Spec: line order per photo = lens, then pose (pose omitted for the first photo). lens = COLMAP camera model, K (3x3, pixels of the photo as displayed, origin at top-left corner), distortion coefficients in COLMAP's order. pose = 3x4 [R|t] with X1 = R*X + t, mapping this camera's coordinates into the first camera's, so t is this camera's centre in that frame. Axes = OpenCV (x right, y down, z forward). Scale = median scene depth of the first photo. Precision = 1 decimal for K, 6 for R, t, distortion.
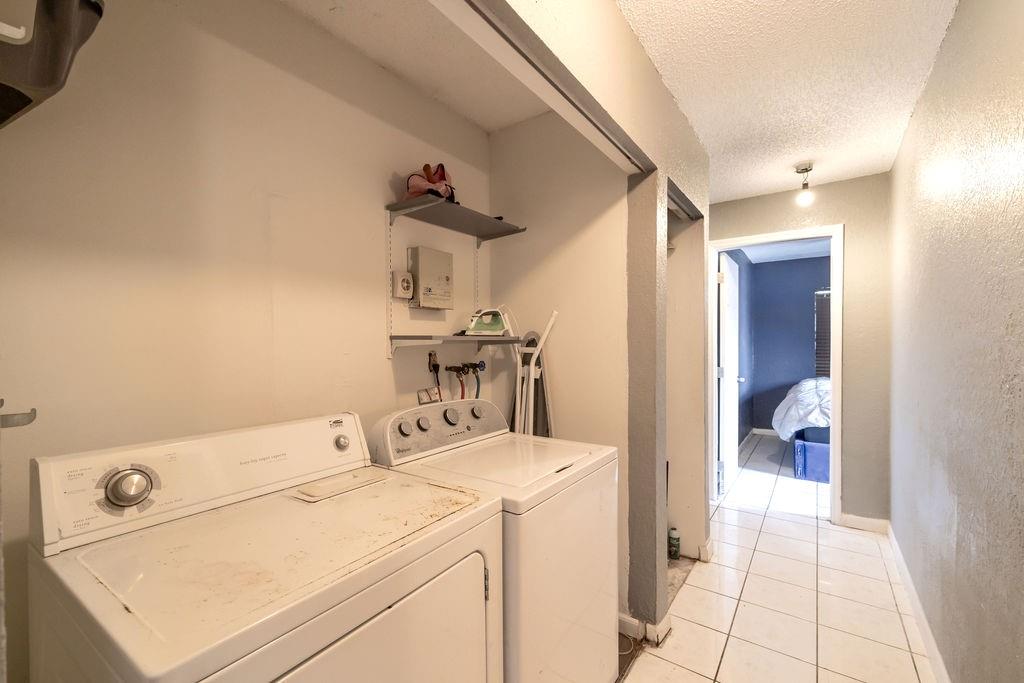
lens RADIAL K [[432.5, 0, 512.9], [0, 432.5, 334.2], [0, 0, 1]] dist [0.000829, 0.000119]
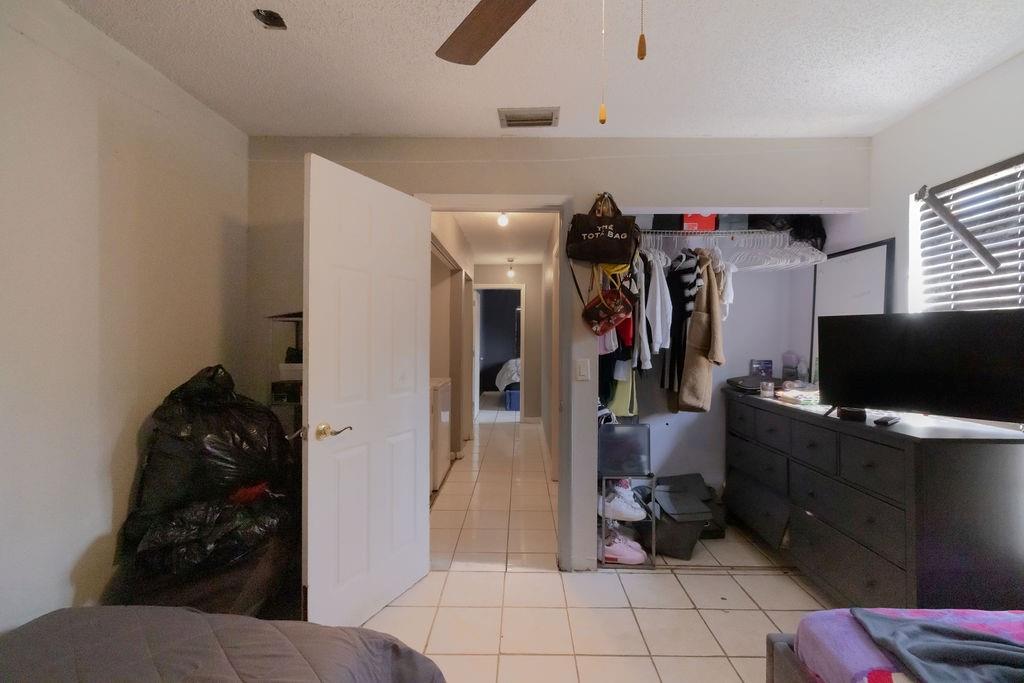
lens RADIAL K [[432.5, 0, 512.9], [0, 432.5, 334.2], [0, 0, 1]] dist [0.000829, 0.000119]
pose [[0.826104, 0.011072, 0.563409, -0.450147], [-0.004375, 0.999903, -0.013236, 0.015807], [-0.563501, 0.008469, 0.826072, -0.669907]]
